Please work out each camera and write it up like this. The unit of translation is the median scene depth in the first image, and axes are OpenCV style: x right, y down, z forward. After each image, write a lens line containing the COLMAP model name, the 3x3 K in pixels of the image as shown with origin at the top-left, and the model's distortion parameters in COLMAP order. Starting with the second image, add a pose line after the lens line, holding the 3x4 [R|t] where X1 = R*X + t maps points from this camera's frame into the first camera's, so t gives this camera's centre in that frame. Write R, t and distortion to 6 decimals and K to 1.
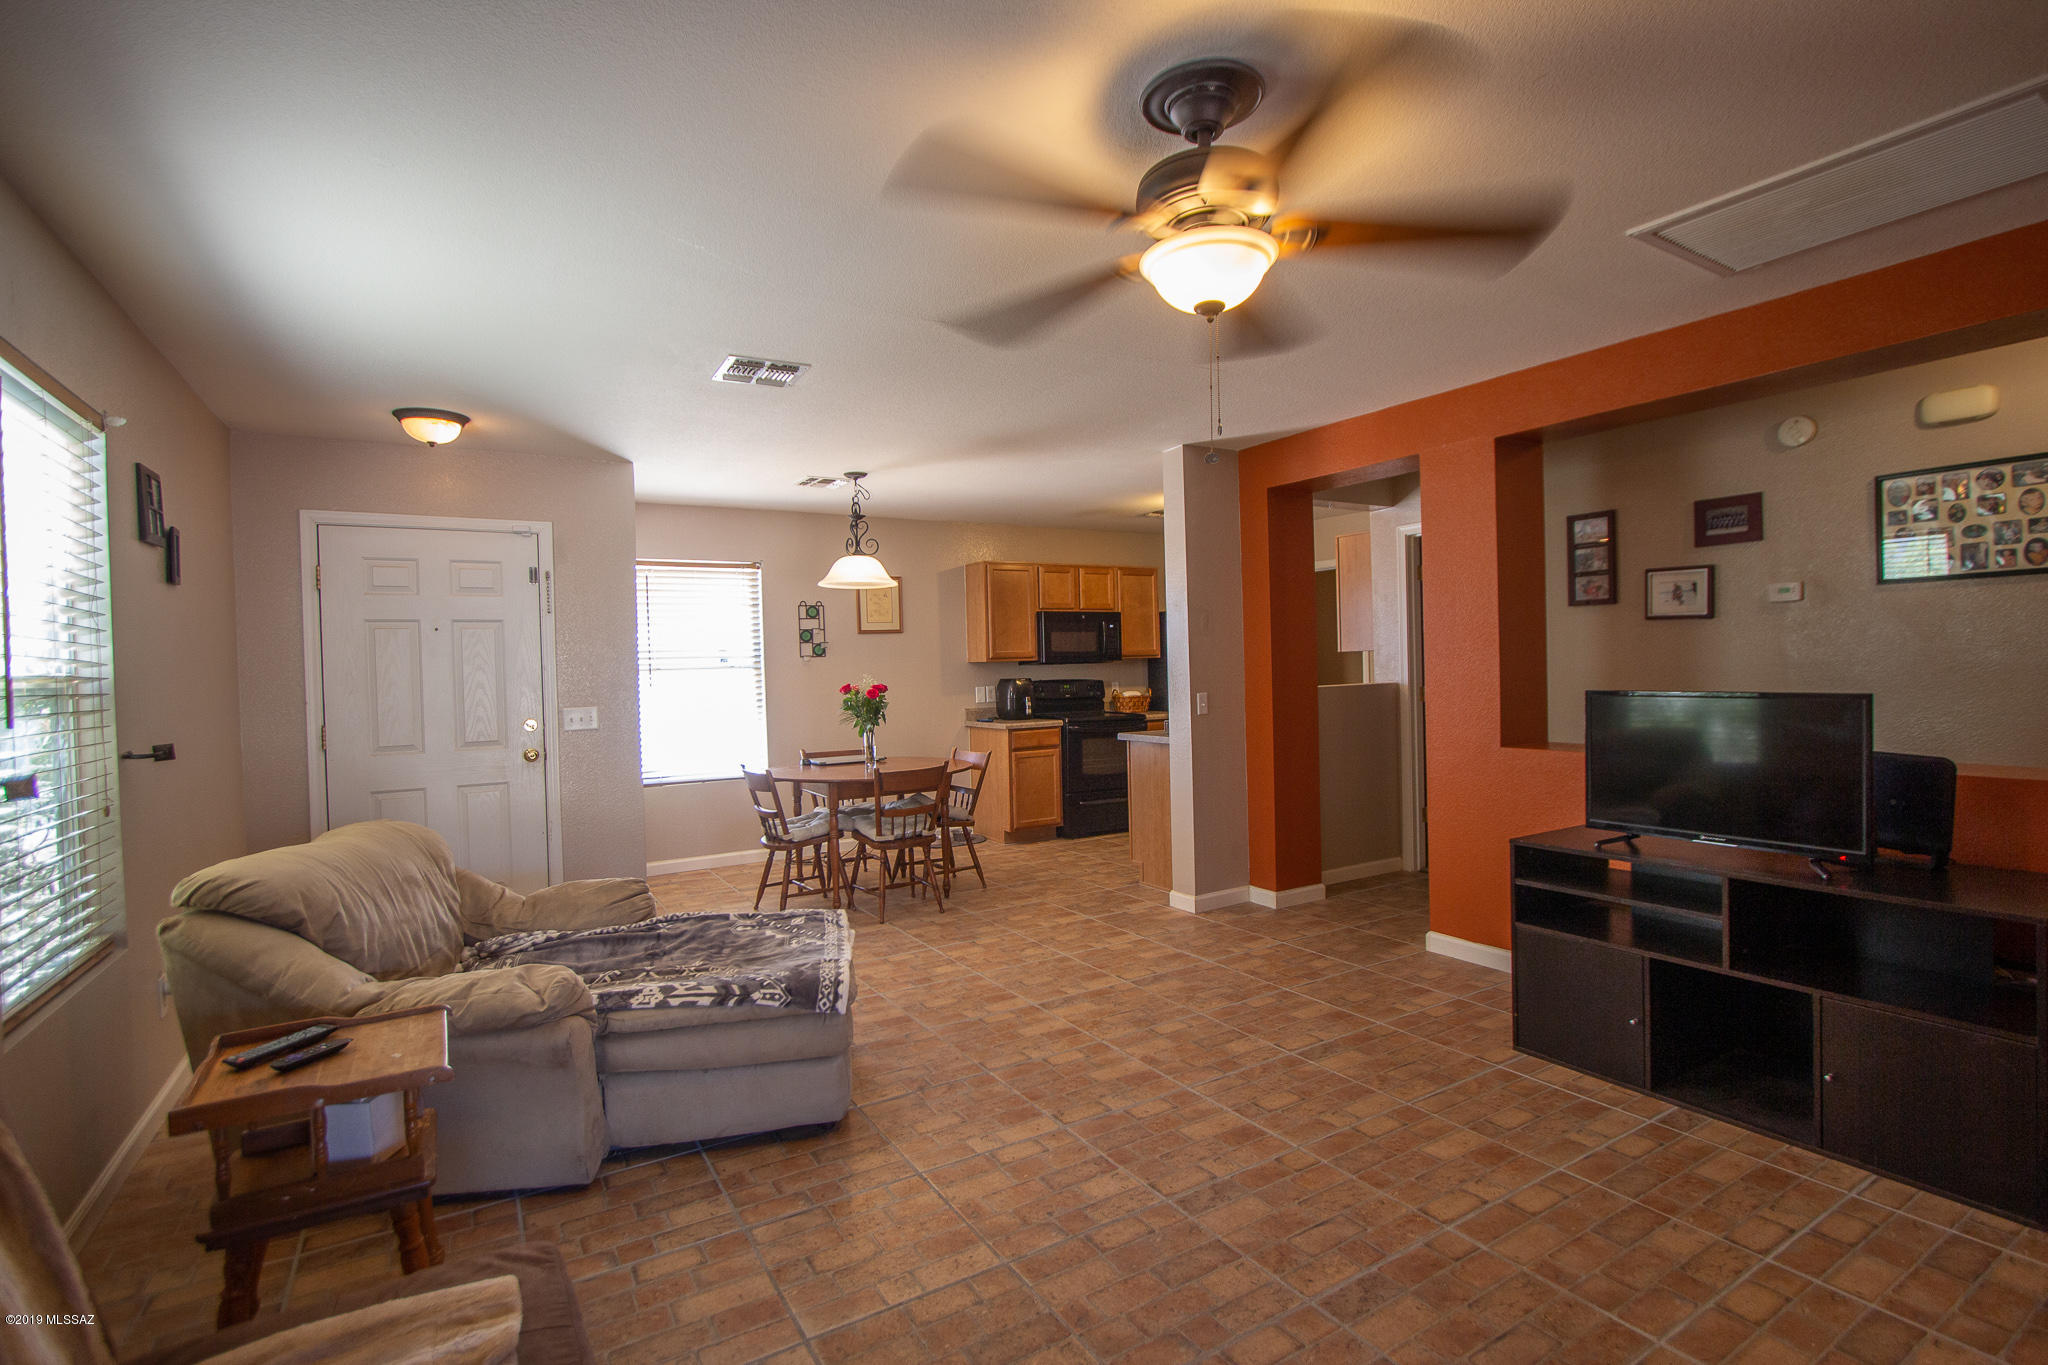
lens RADIAL K [[955.3, 0, 1026.9], [0, 955.3, 682.0], [0, 0, 1]] dist [-0.019828, 0.003934]
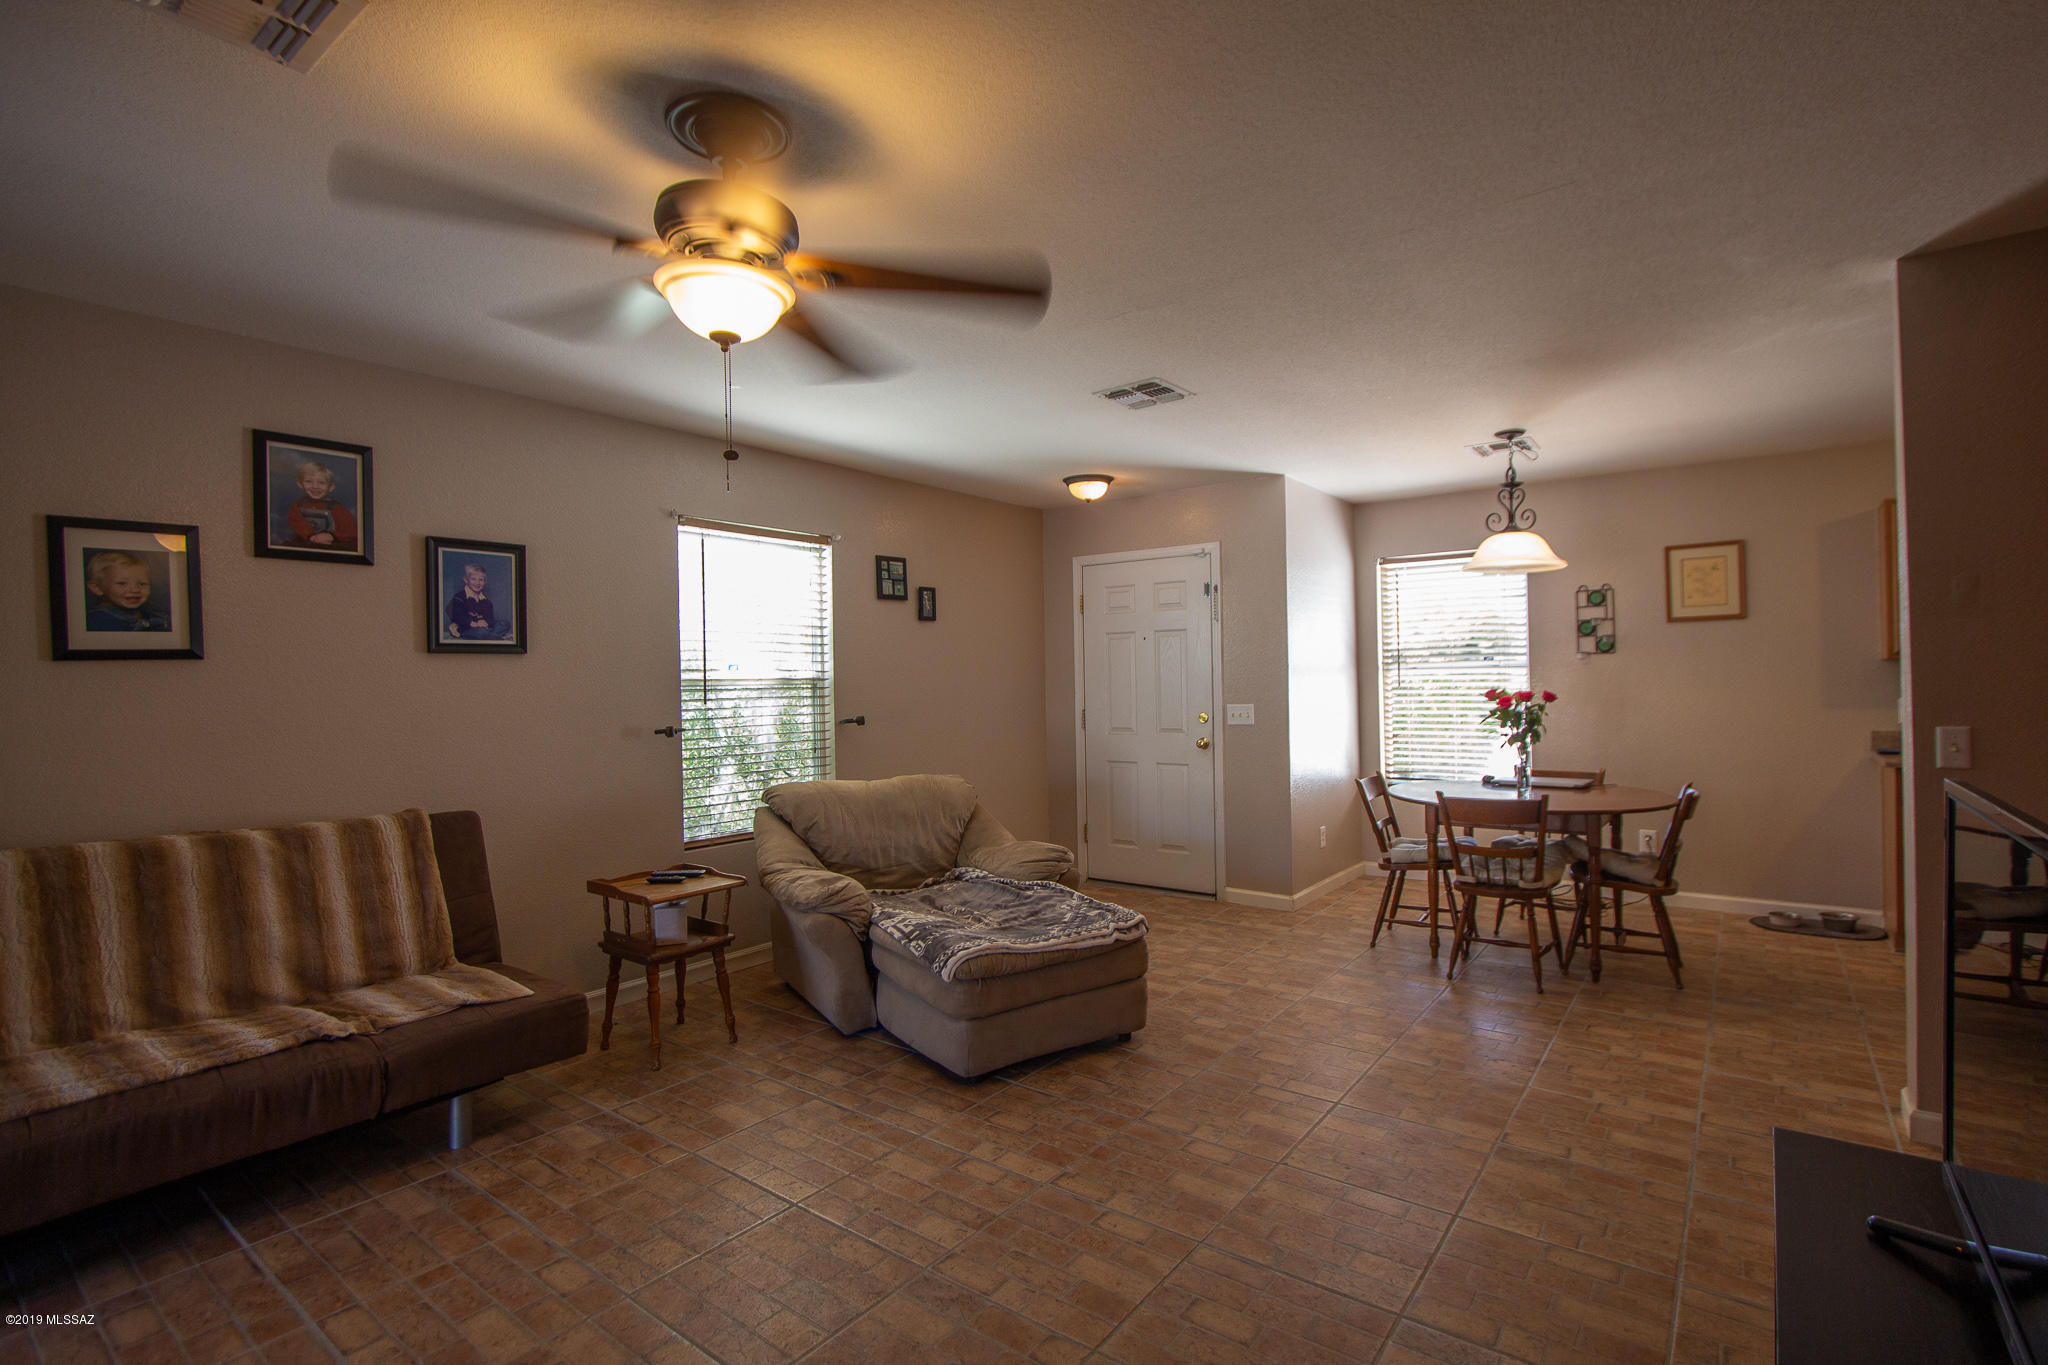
lens RADIAL K [[955.3, 0, 1024.1], [0, 955.3, 683.4], [0, 0, 1]] dist [-0.019828, 0.003934]
pose [[0.365278, 0.020062, -0.930682, 0.615600], [-0.007451, 0.999799, 0.018628, -0.022103], [0.930869, 0.000130, 0.365354, 0.454554]]
